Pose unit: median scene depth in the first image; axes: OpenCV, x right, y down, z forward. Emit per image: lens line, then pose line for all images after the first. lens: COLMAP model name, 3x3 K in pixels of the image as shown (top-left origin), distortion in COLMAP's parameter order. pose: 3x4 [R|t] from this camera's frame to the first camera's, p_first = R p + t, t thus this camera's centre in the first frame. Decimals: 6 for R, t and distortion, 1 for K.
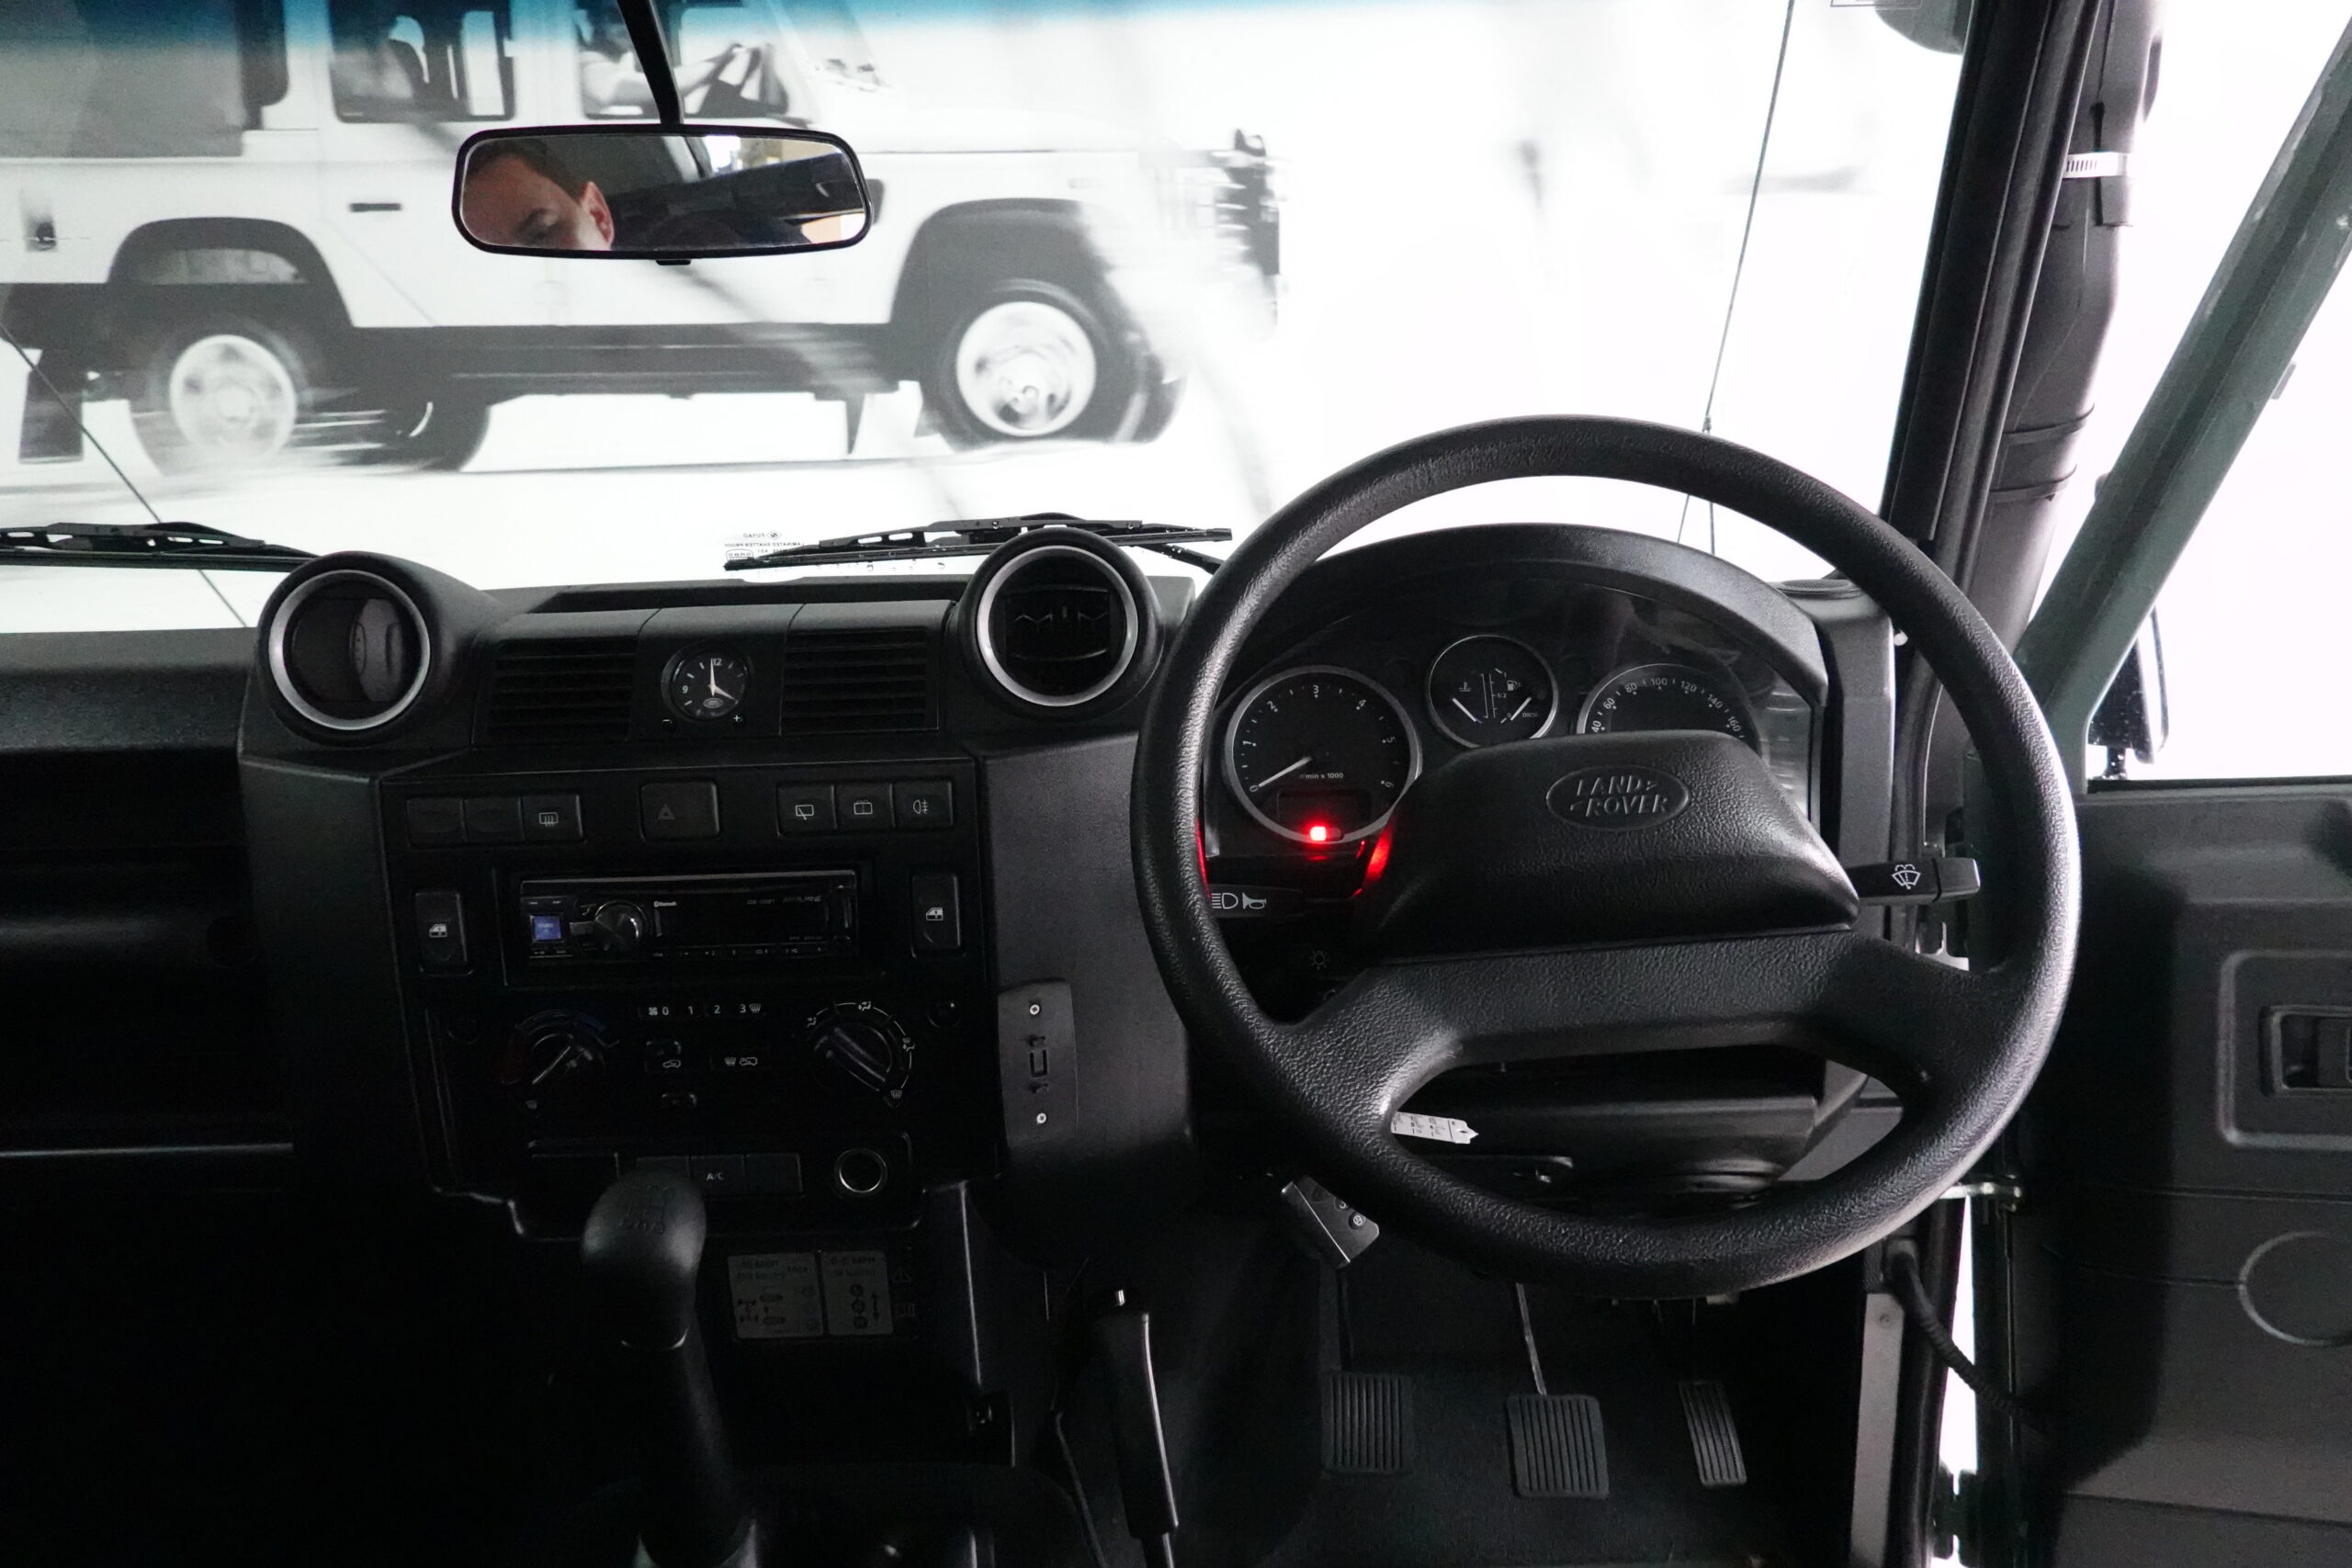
lens RADIAL K [[1578.3, 0, 1176.0], [0, 1578.3, 784.0], [0, 0, 1]] dist [0.007221, -0.005116]
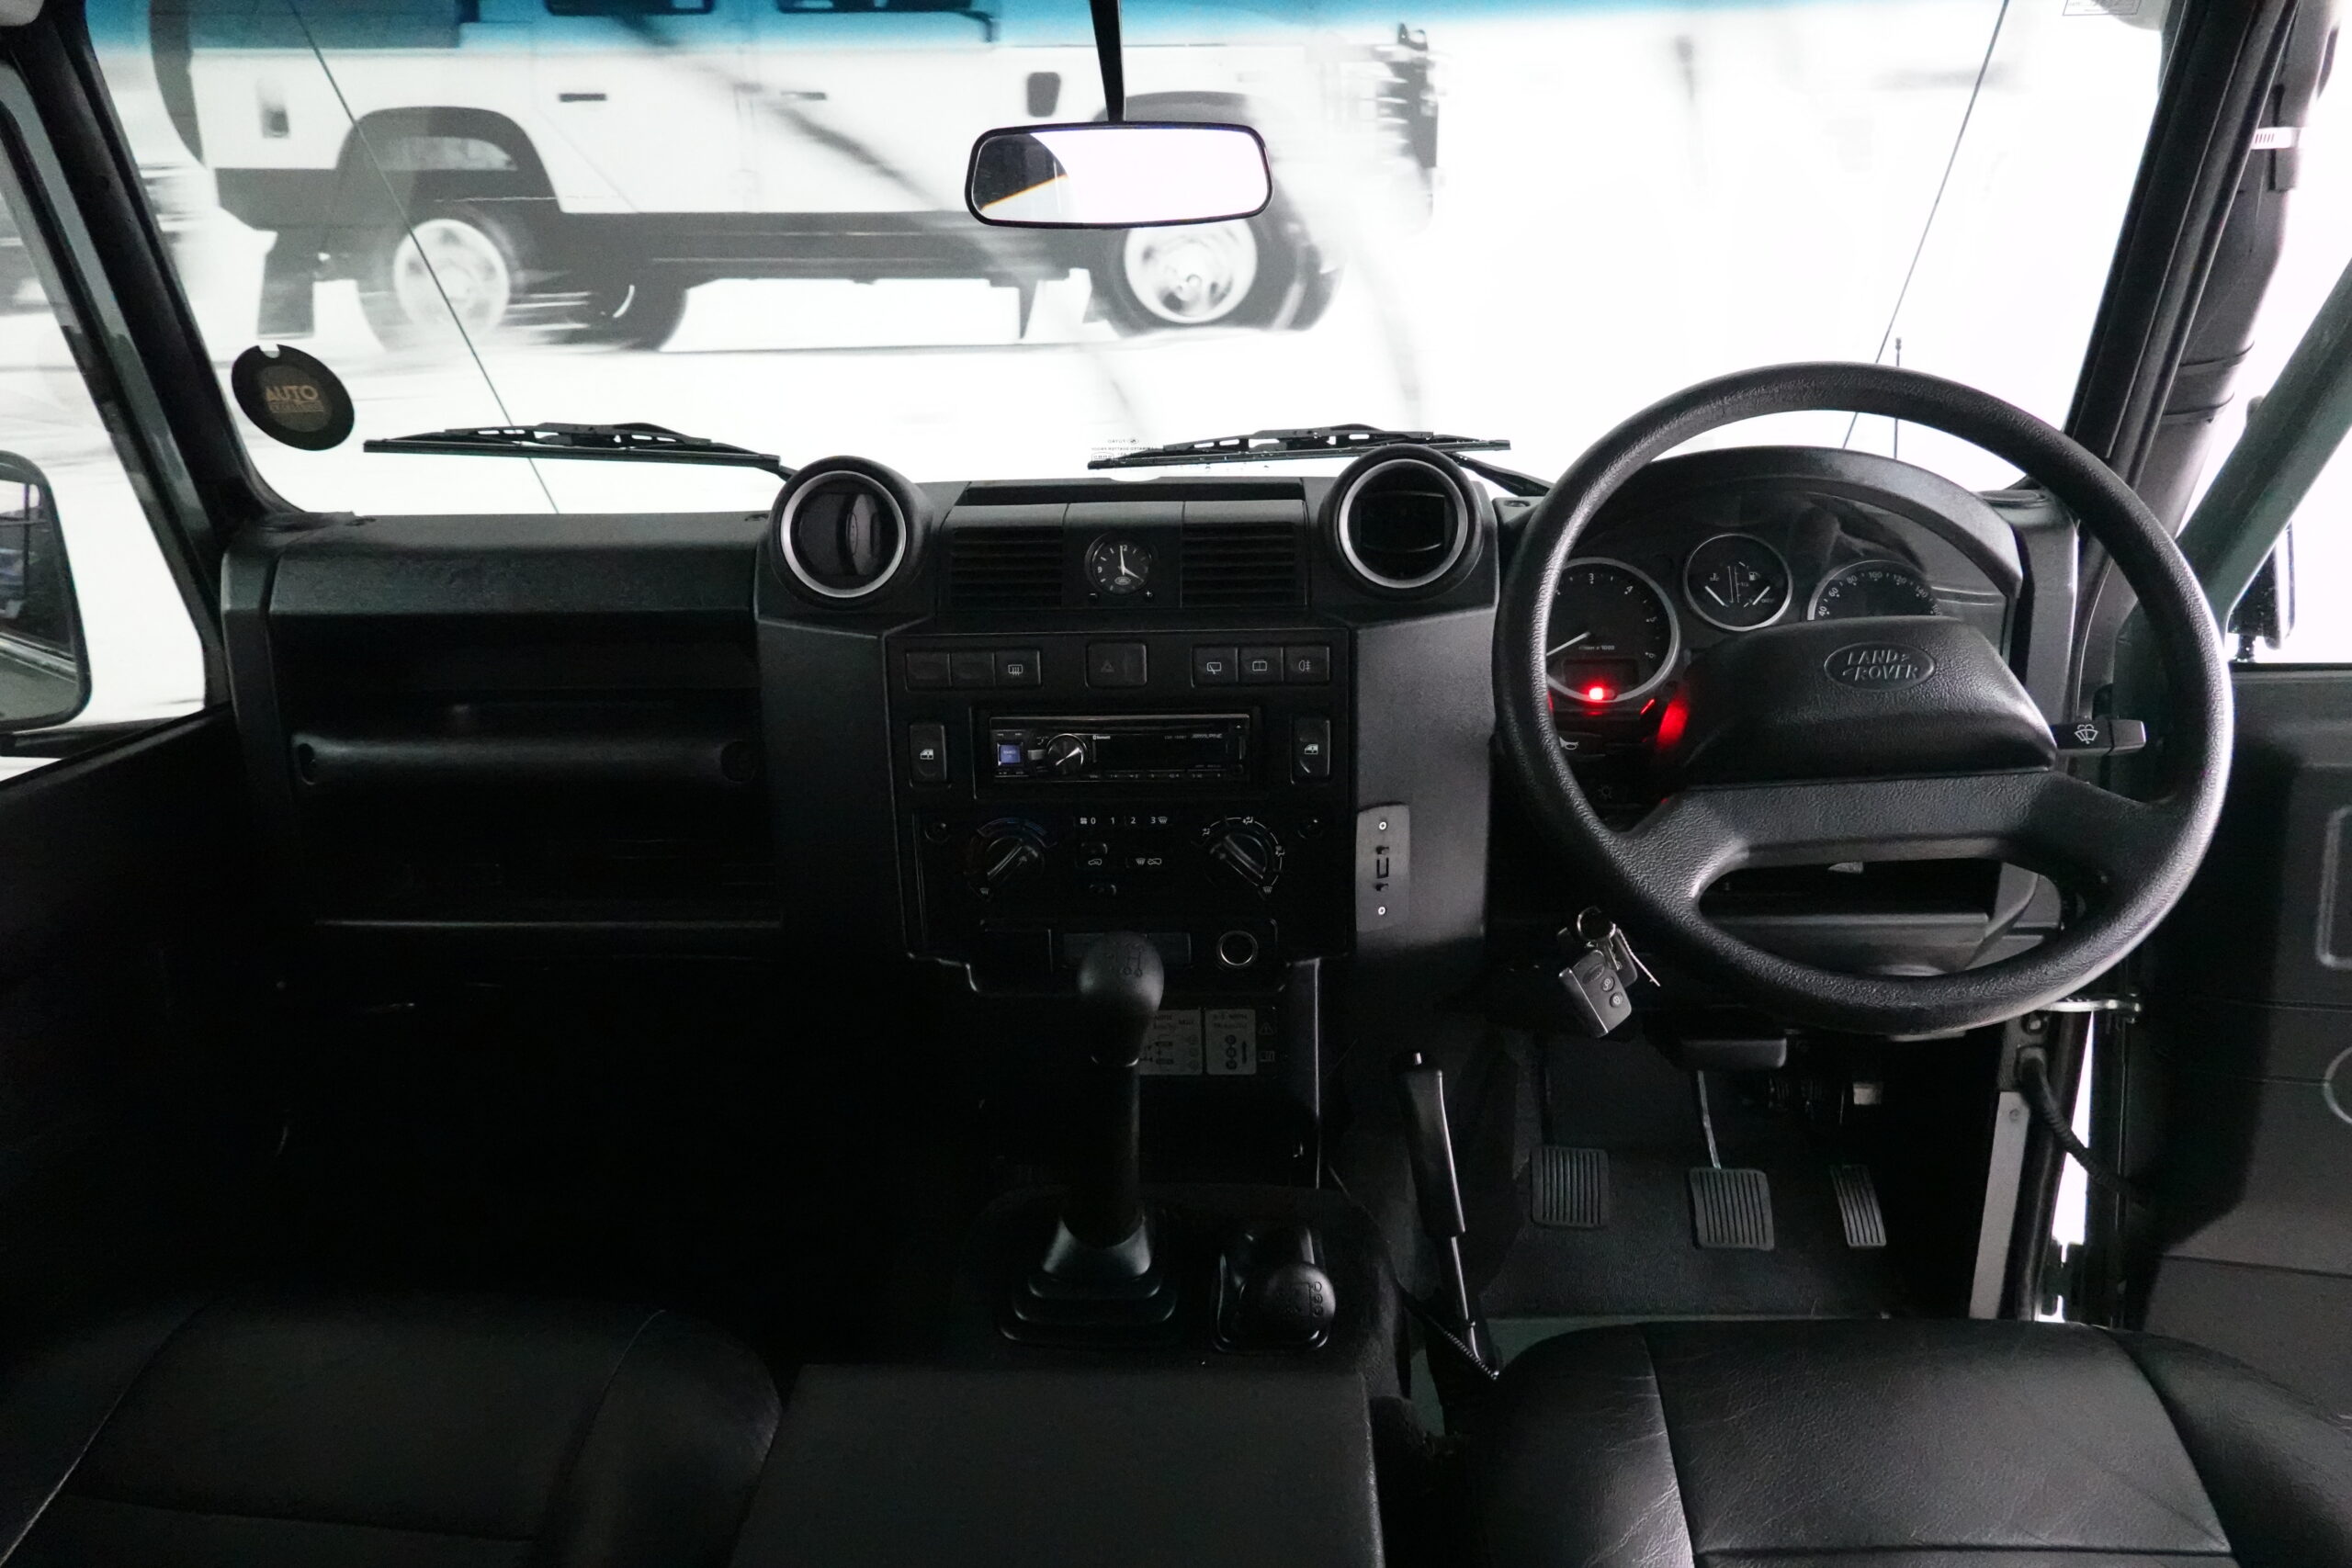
lens RADIAL K [[1586.0, 0, 1176.0], [0, 1586.0, 784.0], [0, 0, 1]] dist [0.009980, -0.005026]
pose [[0.999164, 0.020531, -0.035343, -0.172037], [-0.017674, 0.996691, 0.079334, 0.007859], [0.036855, -0.078643, 0.996221, -0.234701]]
